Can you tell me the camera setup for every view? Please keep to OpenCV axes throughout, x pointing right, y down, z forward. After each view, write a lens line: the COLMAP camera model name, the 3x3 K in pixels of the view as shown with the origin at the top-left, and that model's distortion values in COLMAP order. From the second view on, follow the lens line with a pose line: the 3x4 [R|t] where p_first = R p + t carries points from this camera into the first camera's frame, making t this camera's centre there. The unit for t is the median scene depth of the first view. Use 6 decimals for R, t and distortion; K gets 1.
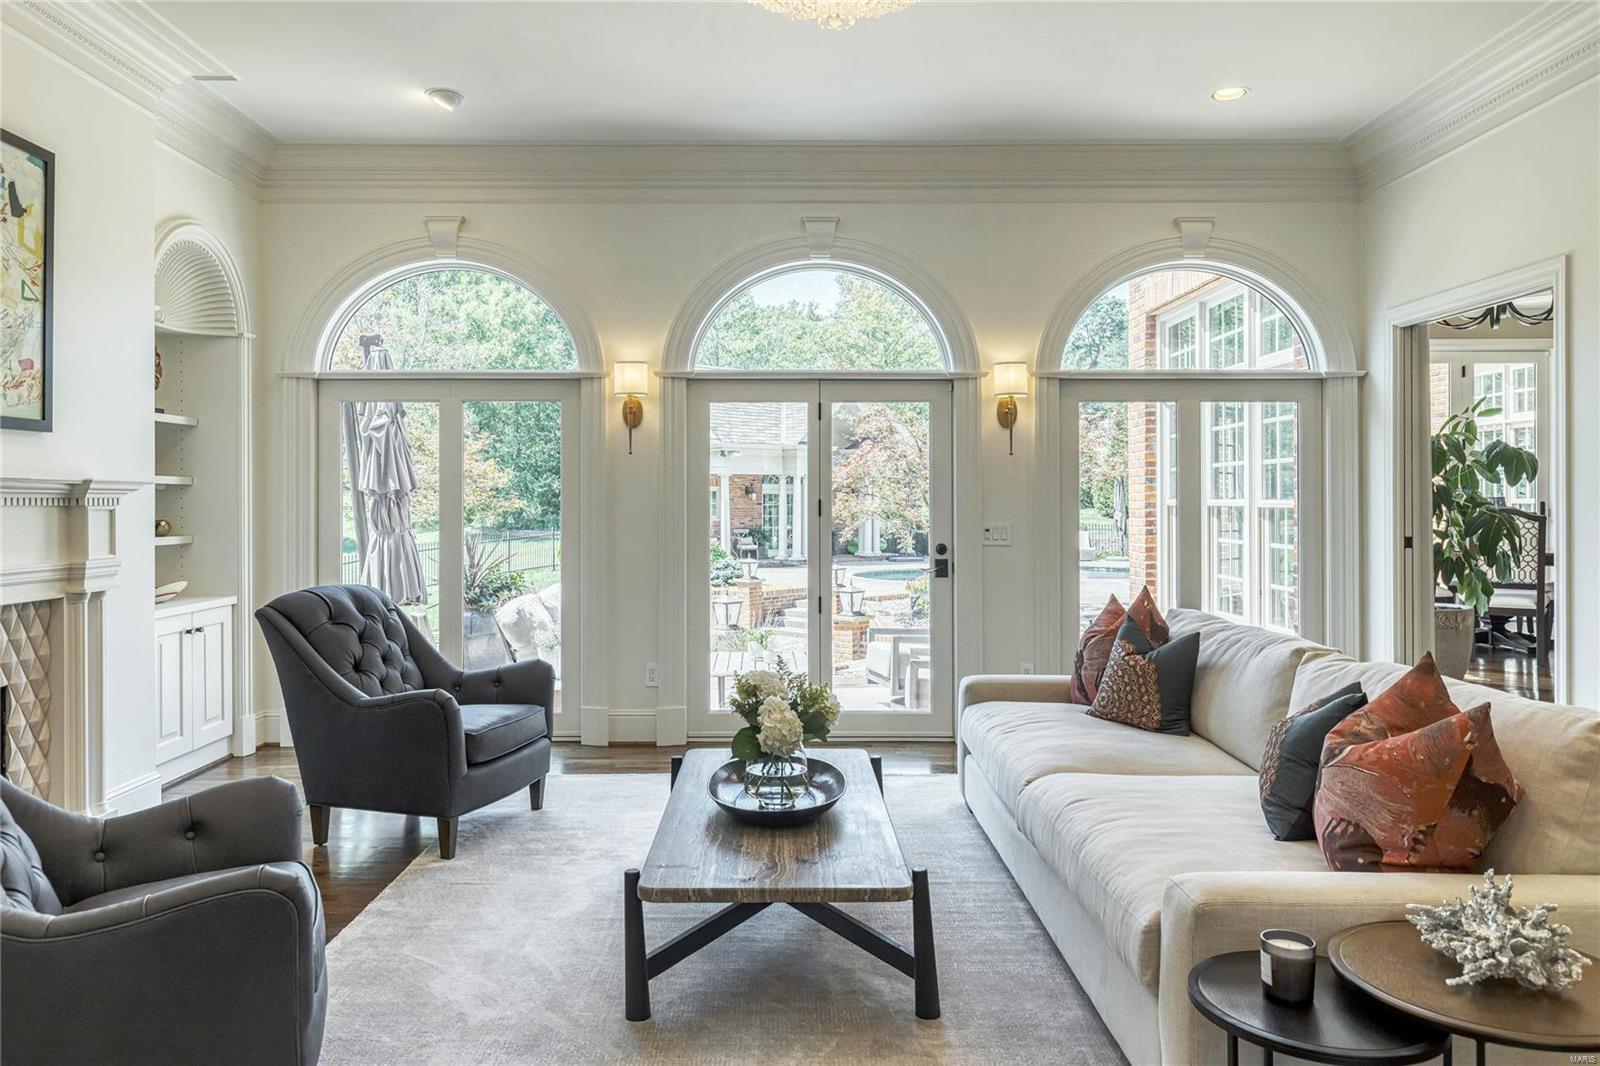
lens RADIAL K [[1109.2, 0, 807.7], [0, 1109.2, 501.7], [0, 0, 1]] dist [0.005991, -0.003975]
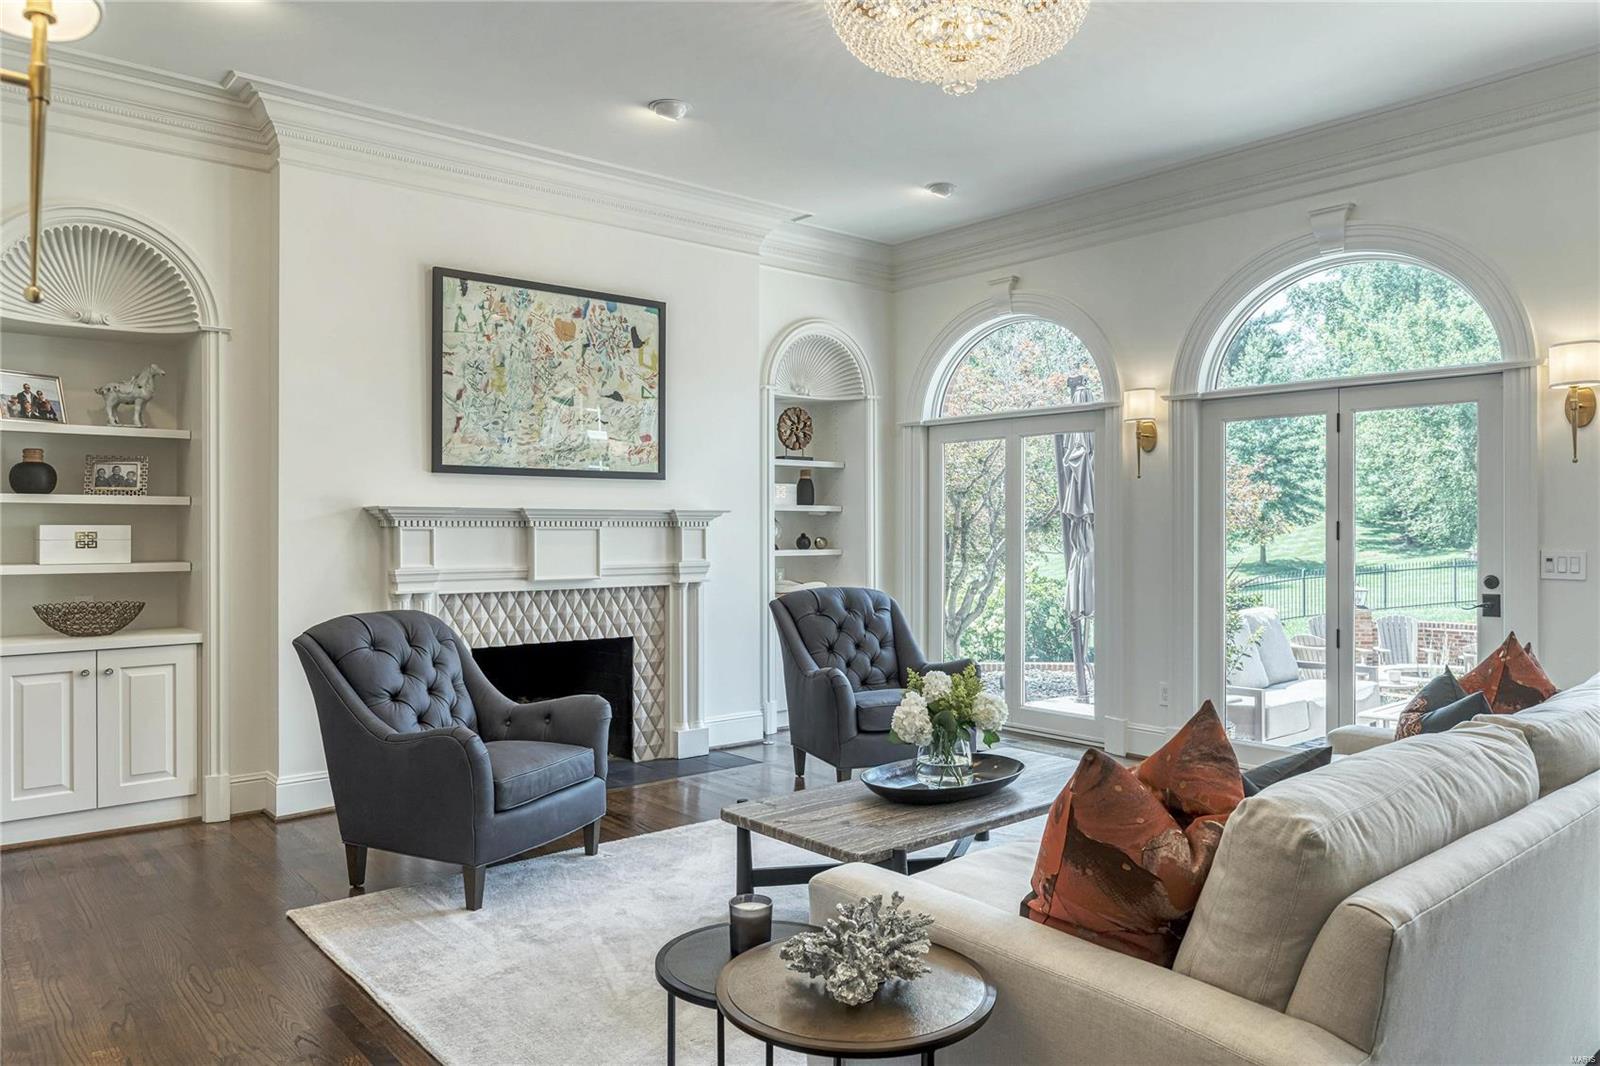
lens RADIAL K [[1109.2, 0, 807.8], [0, 1109.2, 529.1], [0, 0, 1]] dist [0.005991, -0.003975]
pose [[0.639628, 0.003125, -0.768678, 0.448568], [0.000027, 0.999992, 0.004088, 0.000673], [0.768685, -0.002636, 0.639622, 0.101927]]
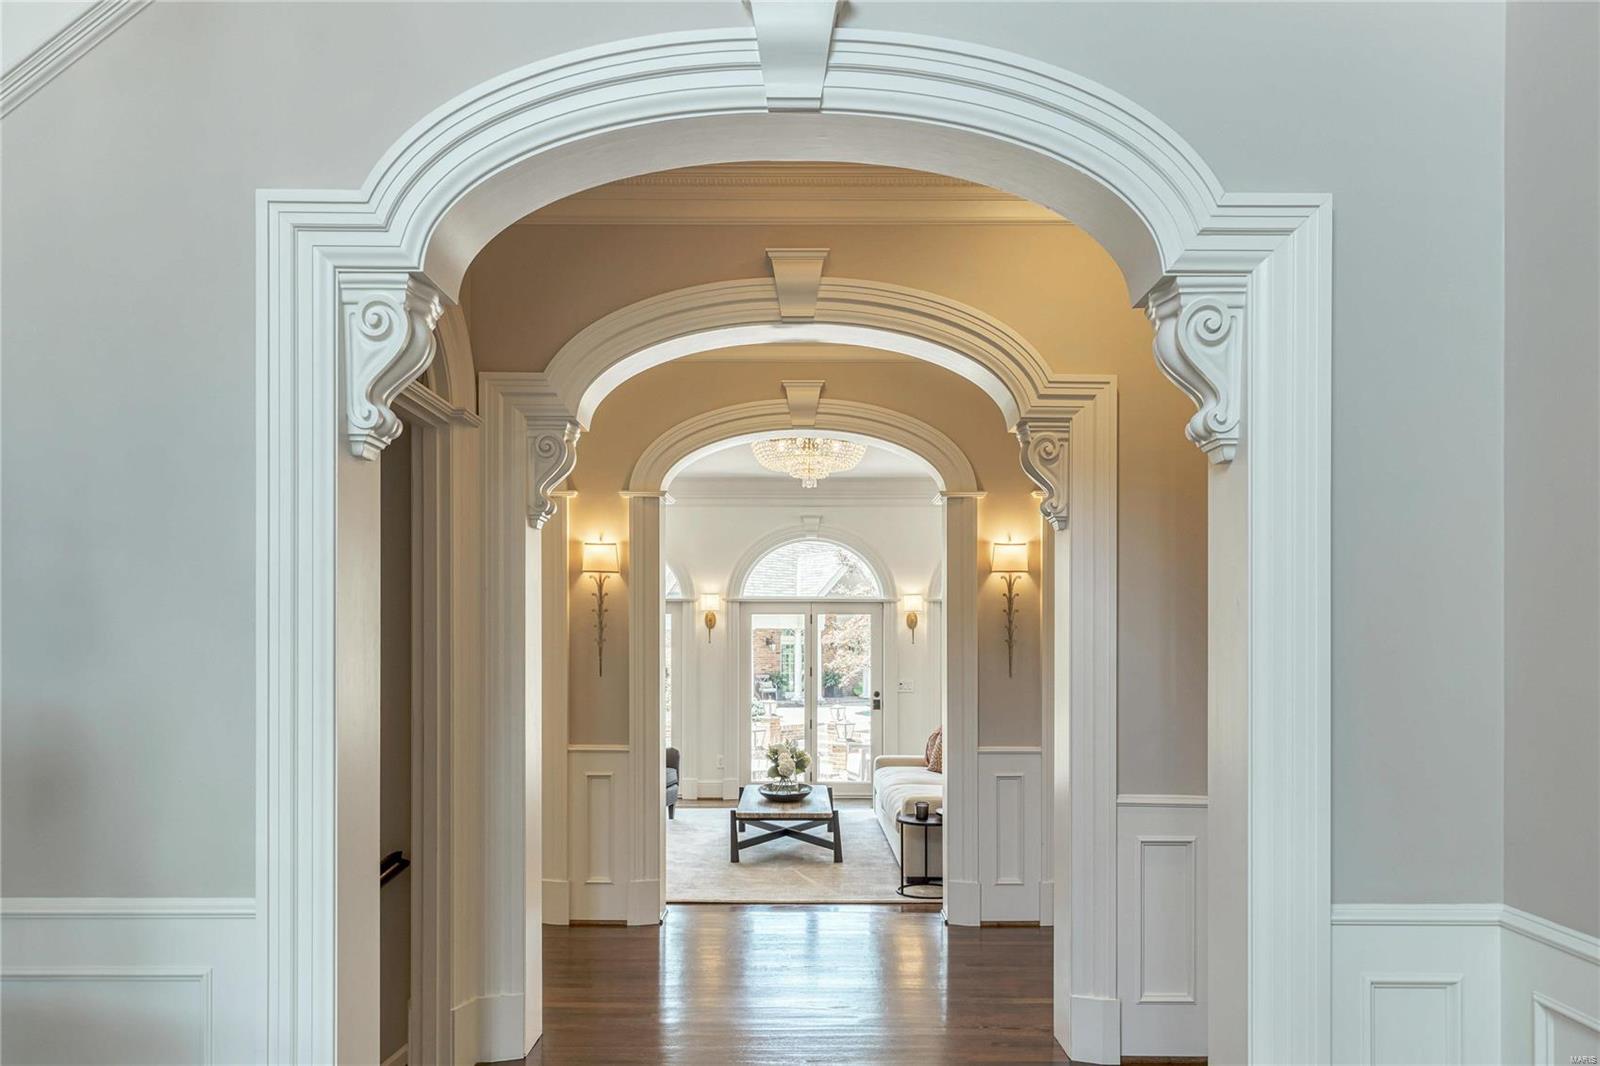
lens RADIAL K [[1094.5, 0, 810.1], [0, 1094.5, 639.0], [0, 0, 1]] dist [0.041283, 0.000487]
pose [[0.999898, 0.002171, -0.014144, 0.036540], [-0.002231, 0.999988, -0.004262, -0.043008], [0.014135, 0.004293, 0.999891, -0.858902]]
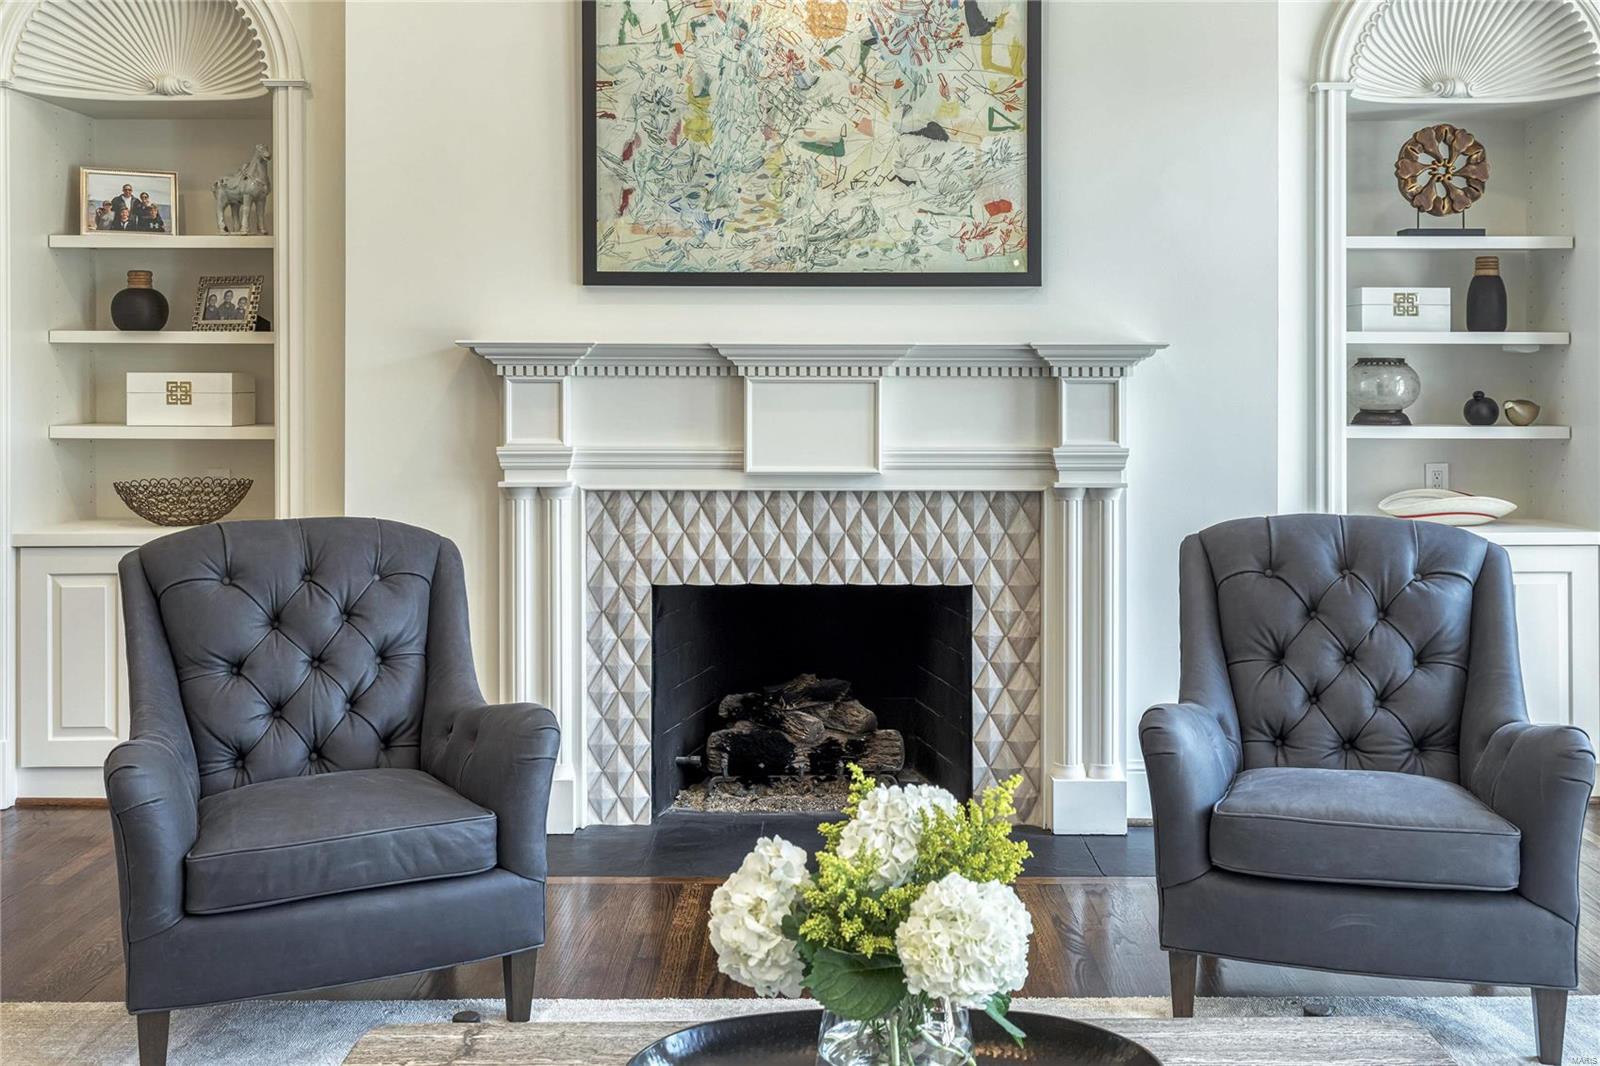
lens RADIAL K [[1561.4, 0, 839.8], [0, 1561.4, 387.2], [0, 0, 1]] dist [0.019480, 0.000000]
pose [[-0.009779, 0.009404, -0.999908, 0.314436], [-0.000955, 0.999955, 0.009413, 0.000549], [0.999952, 0.001047, -0.009769, 0.589225]]
